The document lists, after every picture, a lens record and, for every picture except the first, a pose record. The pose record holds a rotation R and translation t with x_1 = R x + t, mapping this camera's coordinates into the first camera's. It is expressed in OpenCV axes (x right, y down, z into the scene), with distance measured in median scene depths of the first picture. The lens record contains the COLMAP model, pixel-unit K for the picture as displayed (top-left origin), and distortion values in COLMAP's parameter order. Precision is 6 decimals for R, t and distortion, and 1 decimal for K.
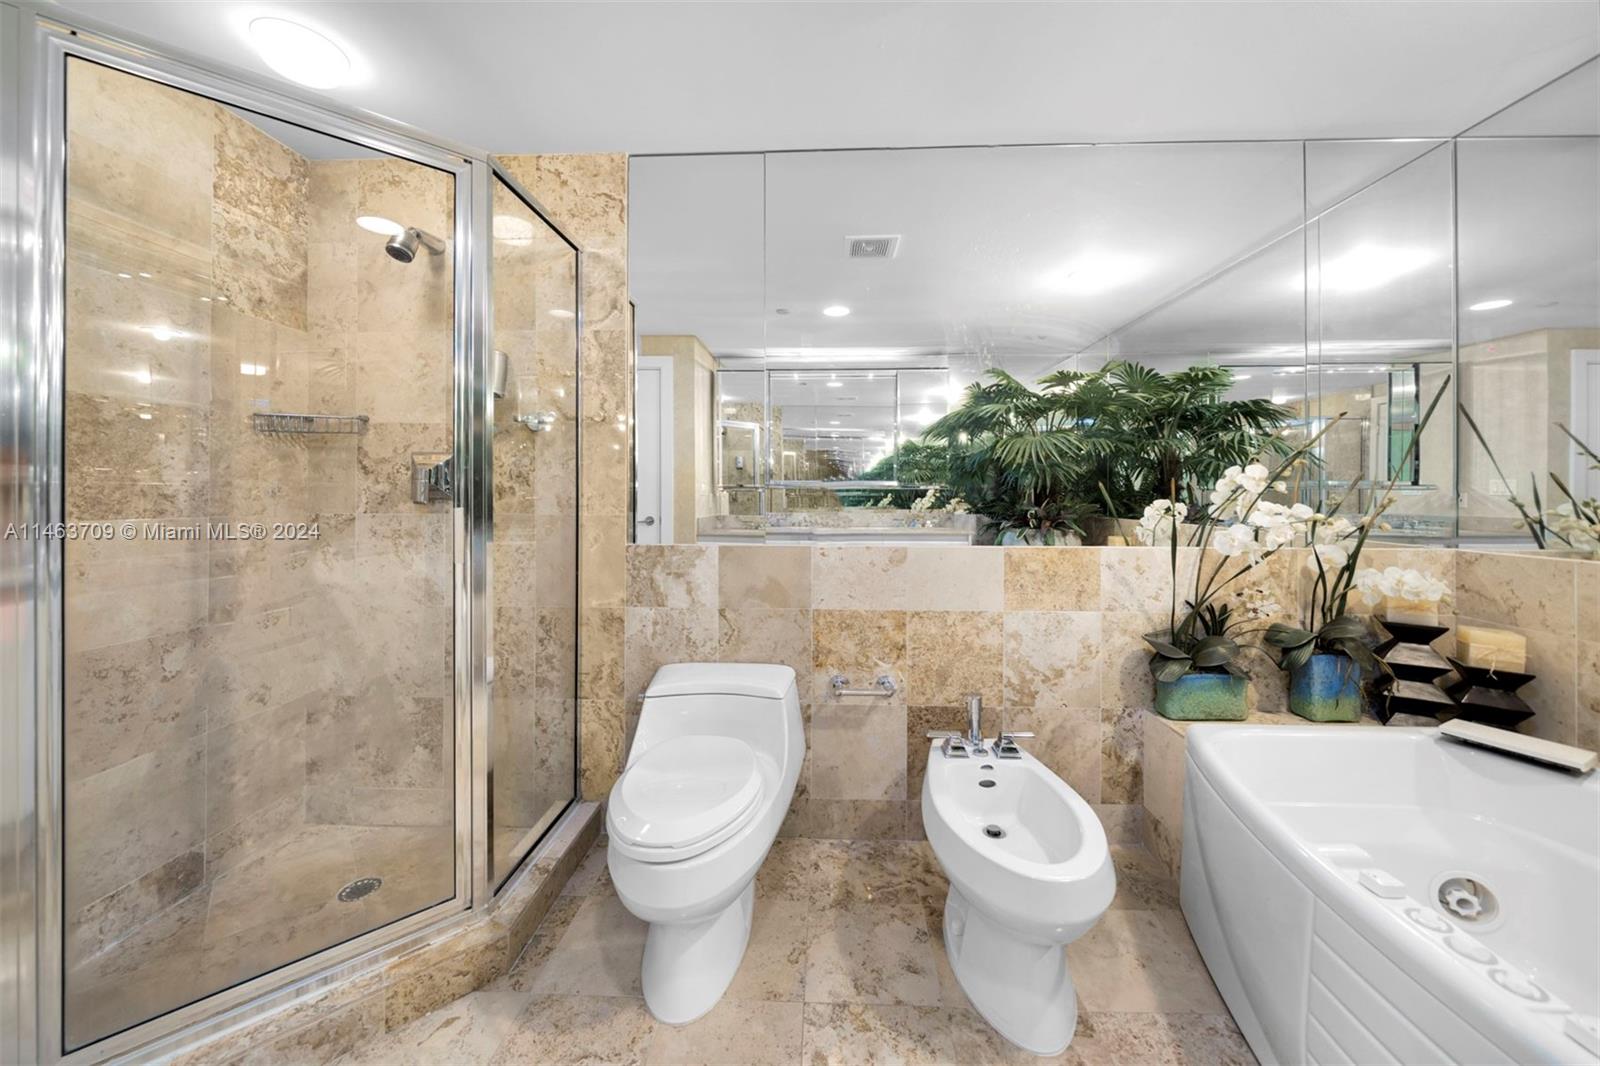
lens RADIAL K [[568.6, 0, 799.3], [0, 568.6, 483.3], [0, 0, 1]] dist [-0.007816, -0.000015]
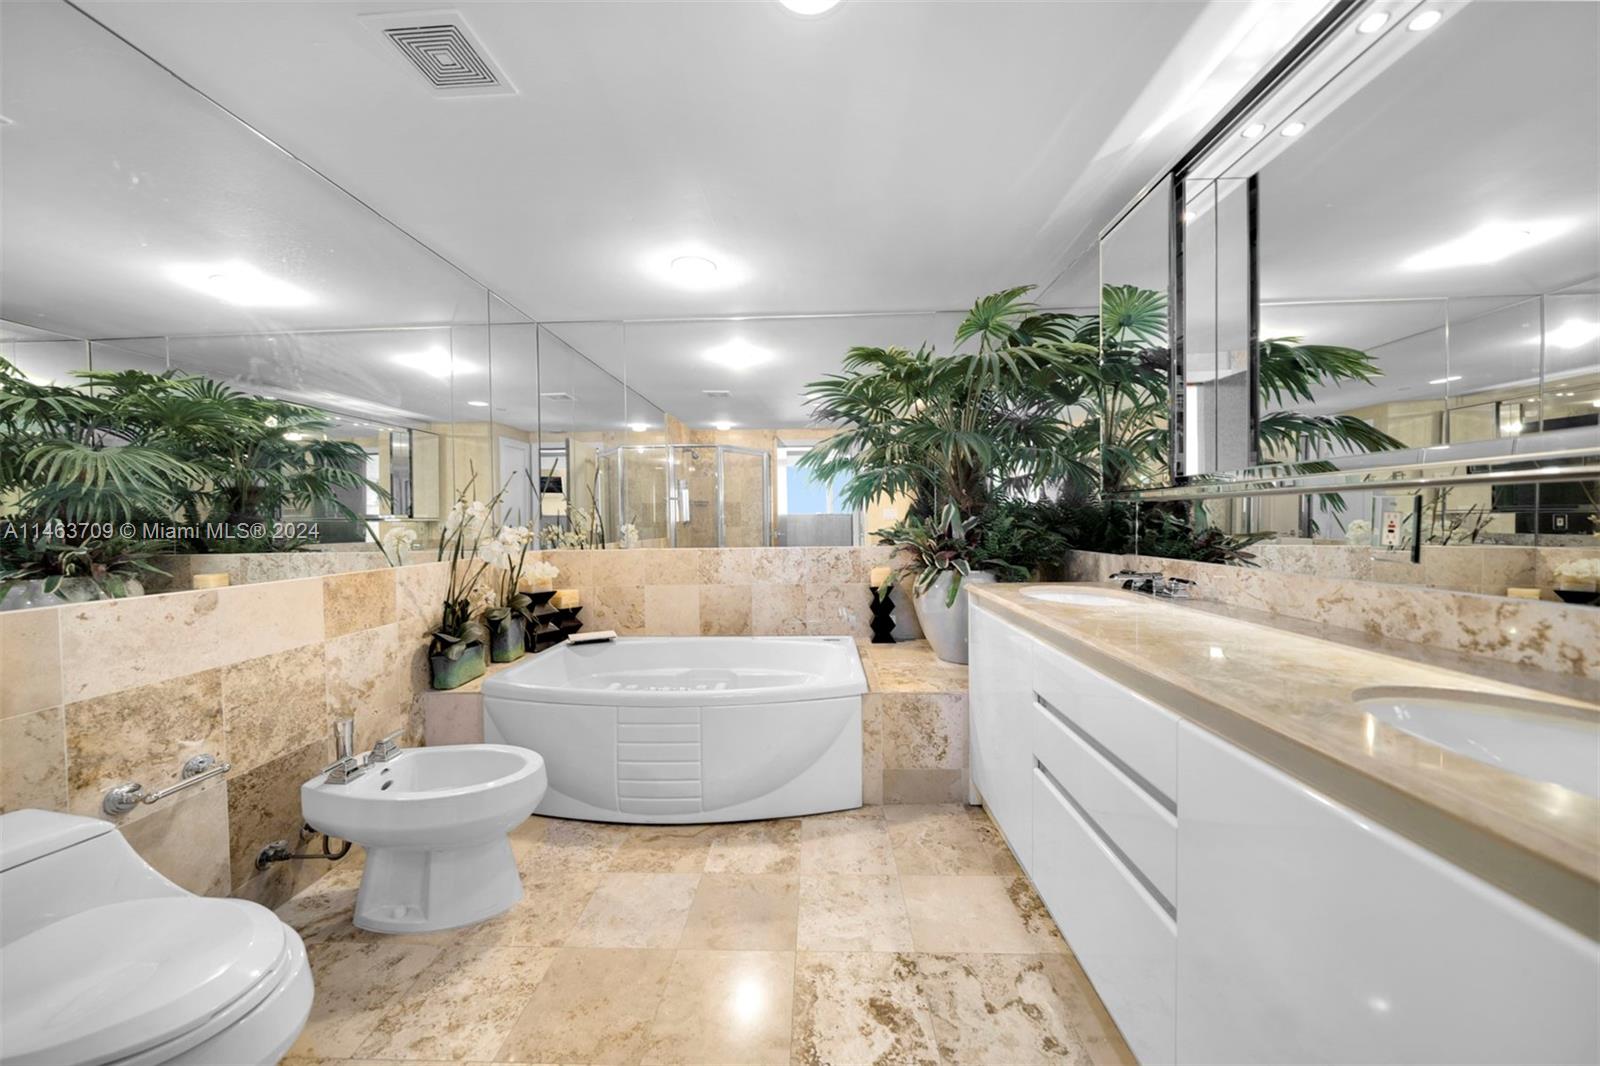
lens RADIAL K [[568.6, 0, 797.4], [0, 568.6, 529.3], [0, 0, 1]] dist [-0.007816, -0.000015]
pose [[-0.010636, -0.020518, 0.999733, -0.634991], [0.000218, 0.999789, 0.020522, 0.008968], [-0.999943, 0.000436, -0.010629, 0.177961]]
